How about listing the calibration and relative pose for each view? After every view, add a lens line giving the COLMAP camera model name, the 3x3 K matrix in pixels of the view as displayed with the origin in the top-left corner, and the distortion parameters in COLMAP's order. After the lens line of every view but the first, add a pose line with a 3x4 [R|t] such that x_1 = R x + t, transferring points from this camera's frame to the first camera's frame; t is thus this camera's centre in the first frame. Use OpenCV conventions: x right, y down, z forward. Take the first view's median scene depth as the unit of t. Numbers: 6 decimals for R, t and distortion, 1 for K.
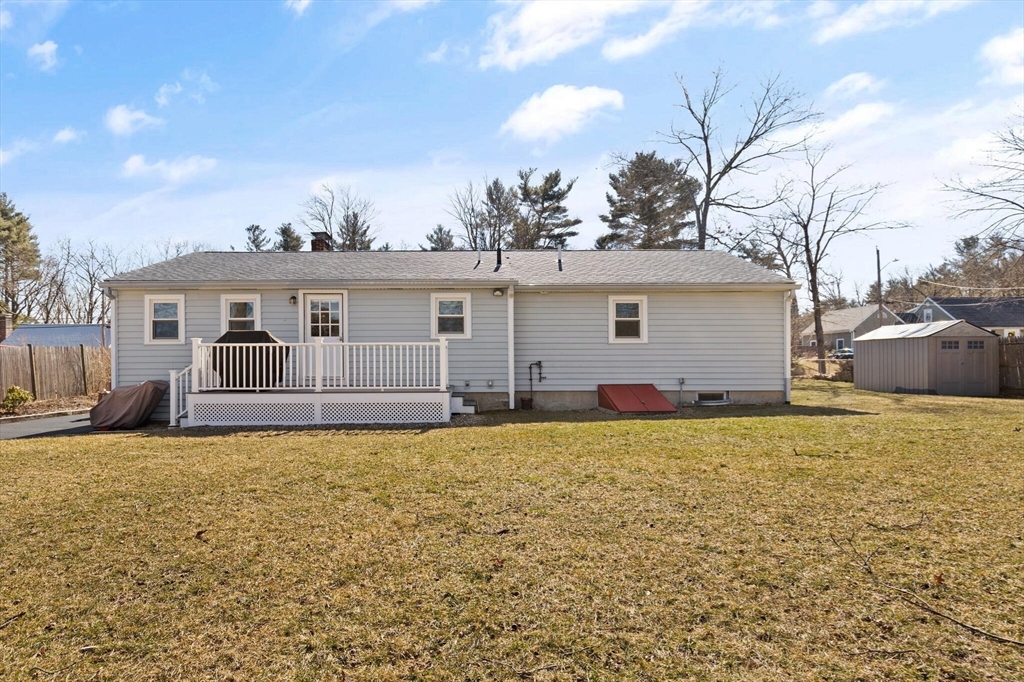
lens RADIAL K [[528.2, 0, 512.2], [0, 528.2, 360.5], [0, 0, 1]] dist [-0.005512, -0.000640]
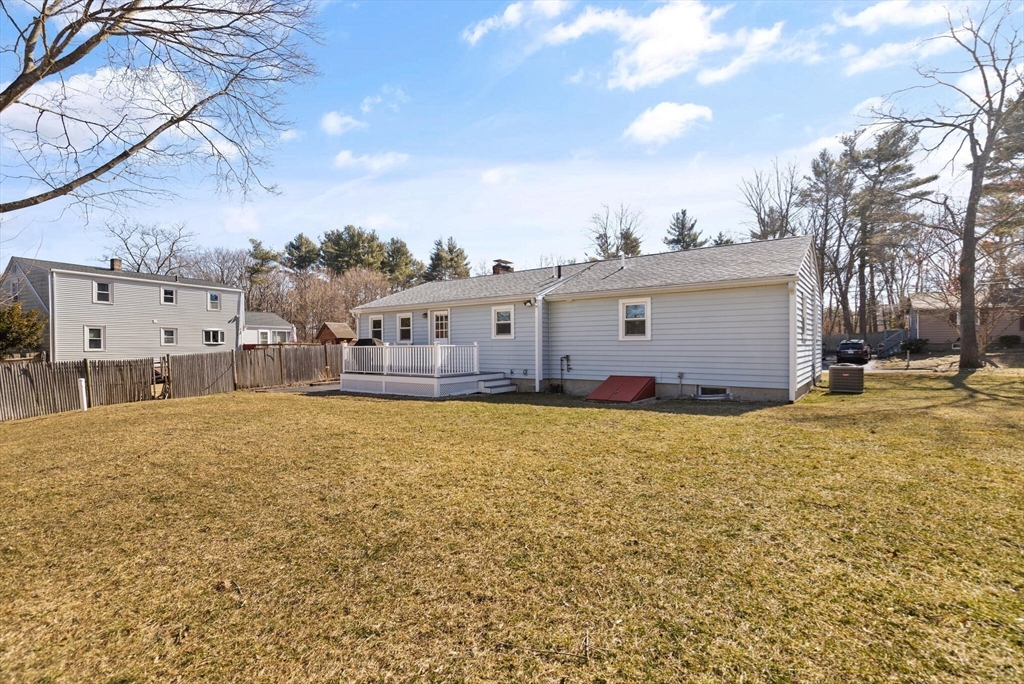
lens RADIAL K [[473.2, 0, 516.8], [0, 473.2, 357.5], [0, 0, 1]] dist [0.000753, -0.000041]
pose [[0.803189, 0.011036, -0.595622, 0.624099], [0.004662, 0.999681, 0.024809, -0.022043], [0.595706, -0.022703, 0.802881, 0.025314]]
